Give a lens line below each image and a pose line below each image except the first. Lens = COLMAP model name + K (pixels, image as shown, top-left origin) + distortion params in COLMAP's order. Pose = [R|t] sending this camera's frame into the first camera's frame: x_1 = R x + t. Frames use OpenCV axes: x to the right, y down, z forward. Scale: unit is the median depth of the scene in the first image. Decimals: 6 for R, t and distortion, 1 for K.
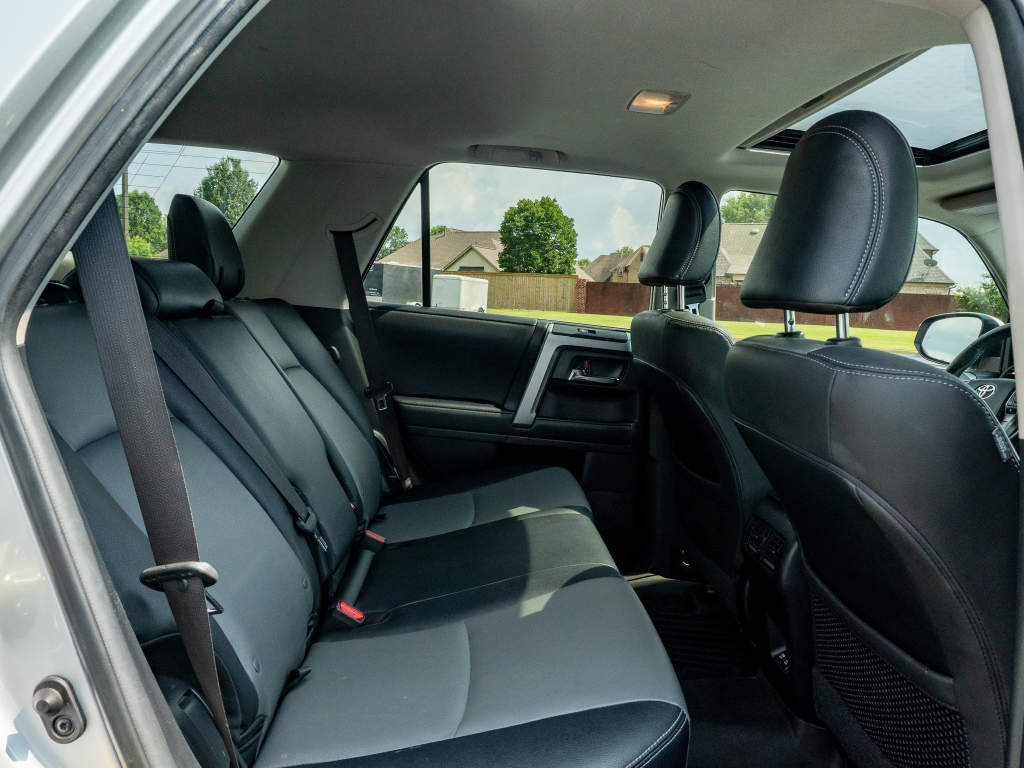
lens RADIAL K [[771.9, 0, 515.7], [0, 771.9, 383.5], [0, 0, 1]] dist [-0.047836, 0.058034]
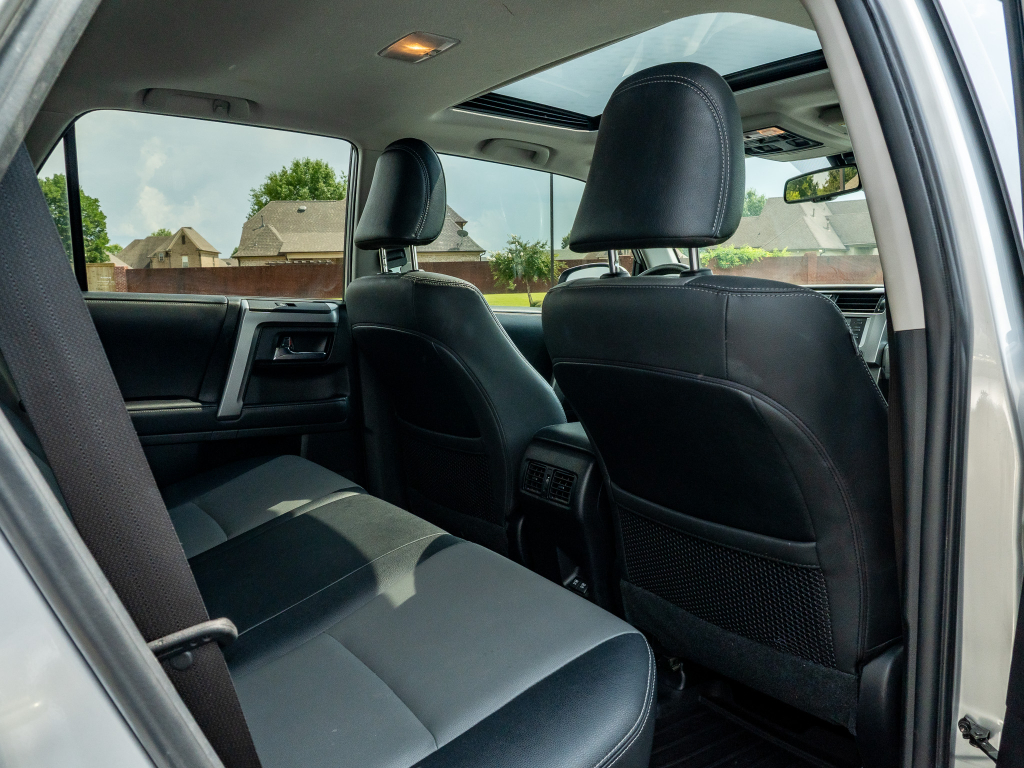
lens RADIAL K [[771.9, 0, 515.7], [0, 771.9, 383.5], [0, 0, 1]] dist [-0.047836, 0.058034]
pose [[0.842942, -0.134790, 0.520845, -0.164886], [0.120667, 0.990809, 0.061124, 0.001852], [-0.524297, 0.011325, 0.851460, 0.080265]]
